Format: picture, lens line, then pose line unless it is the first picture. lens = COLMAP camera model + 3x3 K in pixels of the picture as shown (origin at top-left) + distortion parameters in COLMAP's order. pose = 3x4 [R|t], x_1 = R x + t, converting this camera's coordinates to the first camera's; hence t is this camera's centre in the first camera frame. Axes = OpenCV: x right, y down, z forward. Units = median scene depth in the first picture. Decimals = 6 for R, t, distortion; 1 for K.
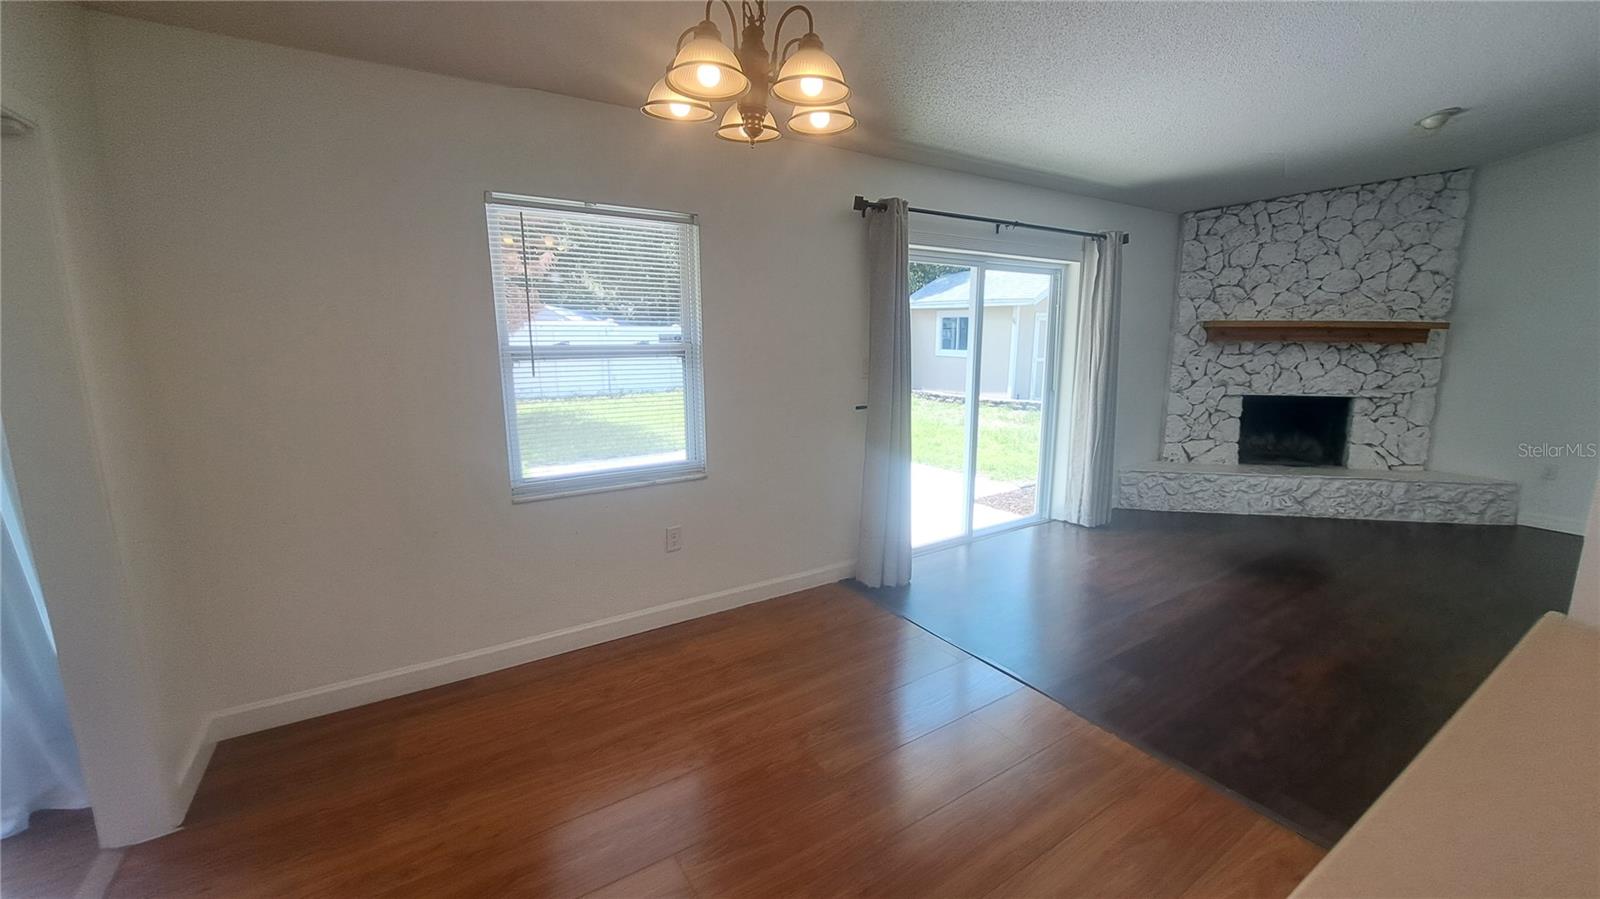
lens RADIAL K [[635.8, 0, 819.3], [0, 635.8, 445.5], [0, 0, 1]] dist [-0.020565, 0.000010]
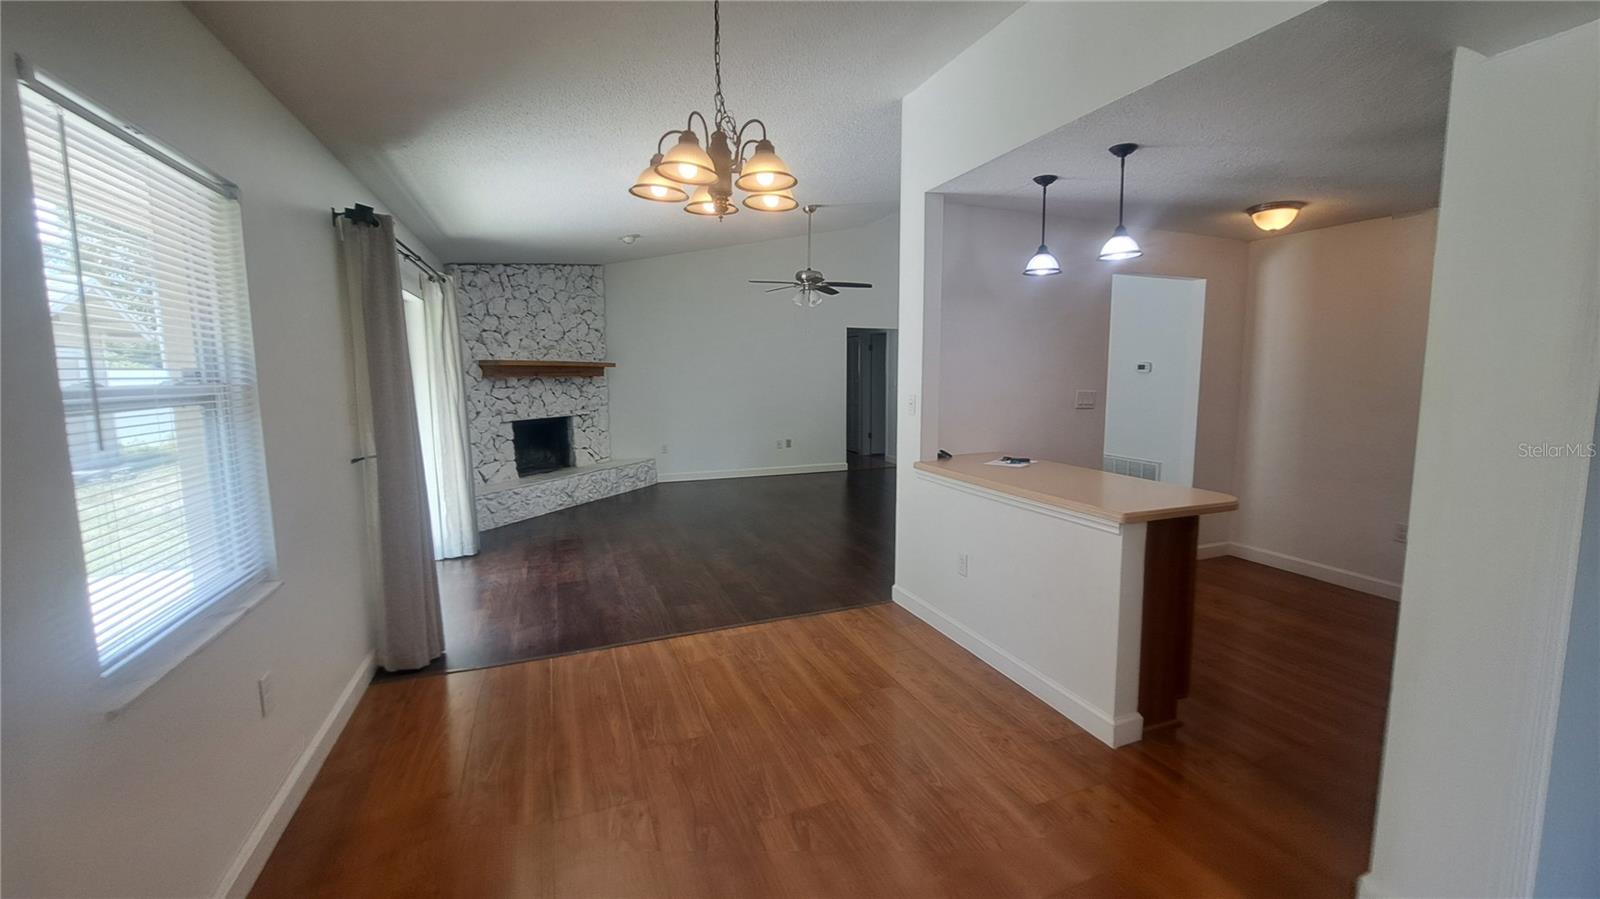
lens RADIAL K [[635.8, 0, 819.3], [0, 635.8, 445.5], [0, 0, 1]] dist [-0.020565, 0.000010]
pose [[0.192676, -0.111921, 0.974859, -0.420340], [0.174352, 0.981571, 0.078232, -0.027142], [-0.965649, 0.154896, 0.208639, 0.188774]]
